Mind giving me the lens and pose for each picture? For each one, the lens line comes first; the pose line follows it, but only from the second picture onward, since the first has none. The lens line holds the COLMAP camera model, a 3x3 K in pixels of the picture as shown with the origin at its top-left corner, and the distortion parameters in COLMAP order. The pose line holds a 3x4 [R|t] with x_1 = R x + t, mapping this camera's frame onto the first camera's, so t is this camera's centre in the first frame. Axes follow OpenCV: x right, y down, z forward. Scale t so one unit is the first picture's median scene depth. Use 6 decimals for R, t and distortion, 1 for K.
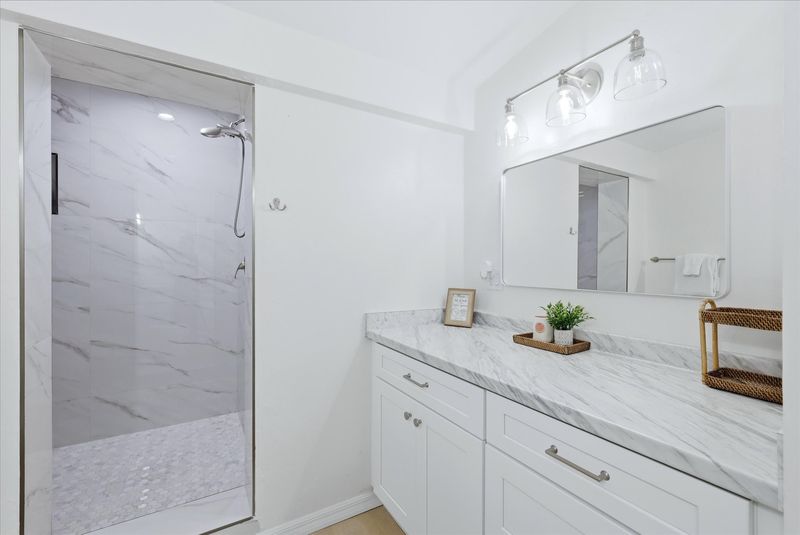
lens RADIAL K [[351.5, 0, 399.3], [0, 351.5, 263.3], [0, 0, 1]] dist [0.003358, -0.000652]
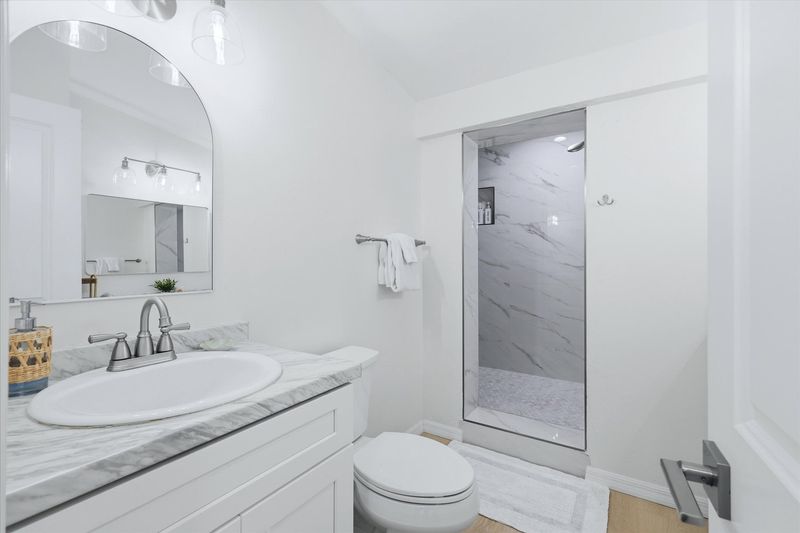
lens RADIAL K [[351.5, 0, 400.7], [0, 351.5, 262.6], [0, 0, 1]] dist [0.003358, -0.000652]
pose [[0.444310, 0.007323, -0.895843, 0.276046], [0.001780, 0.999957, 0.009057, 0.021140], [0.895871, -0.005618, 0.444278, -0.098901]]
